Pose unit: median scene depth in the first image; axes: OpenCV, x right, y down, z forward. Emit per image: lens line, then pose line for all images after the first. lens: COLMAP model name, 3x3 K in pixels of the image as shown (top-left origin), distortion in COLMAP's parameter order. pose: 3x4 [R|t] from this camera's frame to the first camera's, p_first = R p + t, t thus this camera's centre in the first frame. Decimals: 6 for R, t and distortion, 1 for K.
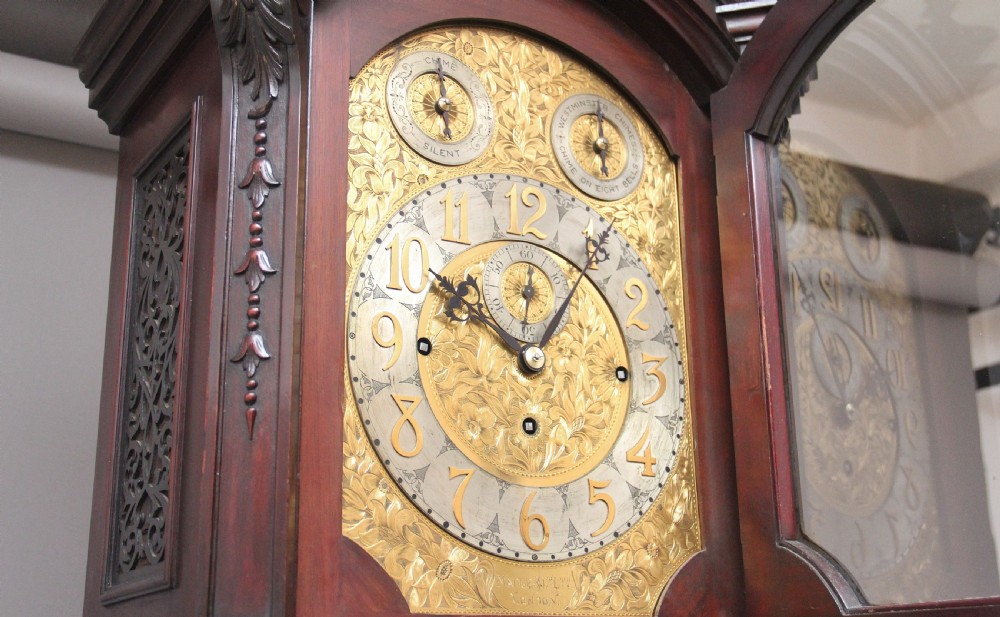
lens RADIAL K [[1220.7, 0, 451.0], [0, 1220.7, 308.8], [0, 0, 1]] dist [-0.000394, 0.009083]
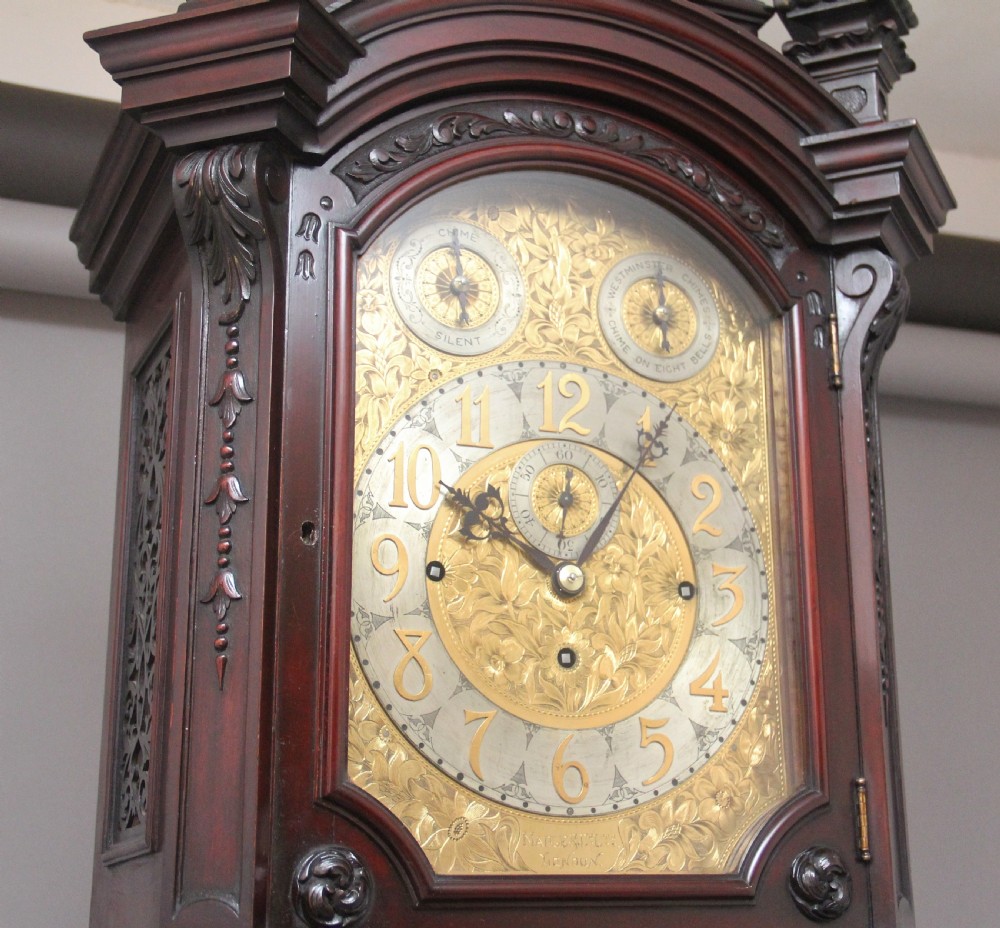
lens RADIAL K [[1632.3, 0, 500.0], [0, 1632.3, 464.0], [0, 0, 1]] dist [0.003076, -0.016886]
pose [[0.990273, -0.036501, -0.134262, 0.175384], [0.039044, 0.999104, 0.016349, -0.060242], [0.133545, -0.021432, 0.990811, -0.140133]]
